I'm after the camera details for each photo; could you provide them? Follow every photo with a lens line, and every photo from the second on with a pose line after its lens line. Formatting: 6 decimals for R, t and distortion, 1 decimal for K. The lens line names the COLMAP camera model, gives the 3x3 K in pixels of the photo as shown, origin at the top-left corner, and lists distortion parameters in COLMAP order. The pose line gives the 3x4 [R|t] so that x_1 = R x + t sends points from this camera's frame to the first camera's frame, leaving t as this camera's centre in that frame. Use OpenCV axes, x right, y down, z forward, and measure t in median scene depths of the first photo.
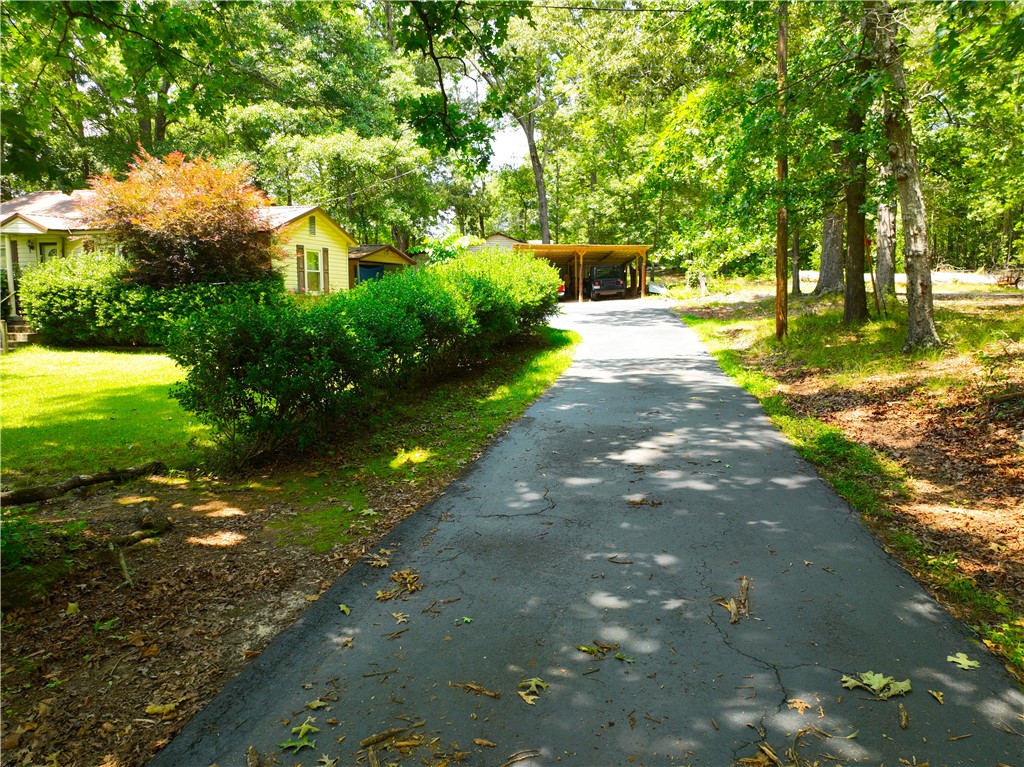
lens RADIAL K [[745.8, 0, 509.4], [0, 745.8, 376.1], [0, 0, 1]] dist [-0.003238, 0.022169]
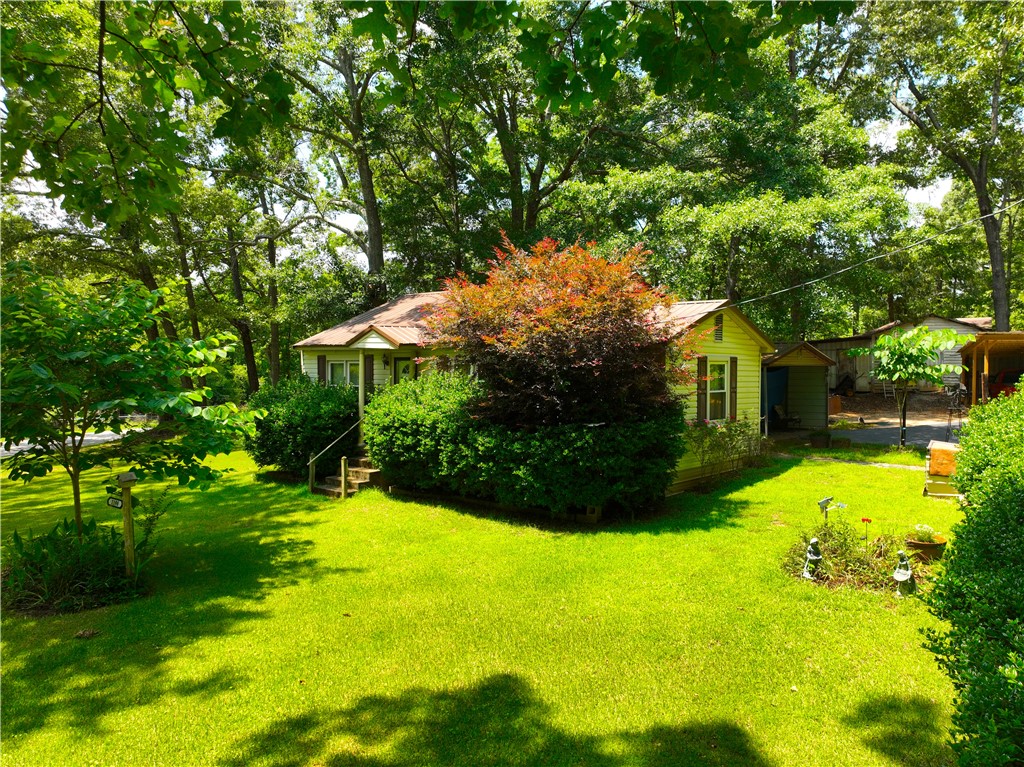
lens RADIAL K [[745.8, 0, 513.6], [0, 745.8, 379.2], [0, 0, 1]] dist [-0.003238, 0.022169]
pose [[0.898951, 0.007183, -0.437989, -0.150635], [-0.048752, 0.995295, -0.083737, -0.098728], [0.435327, 0.096629, 0.895072, 0.335844]]
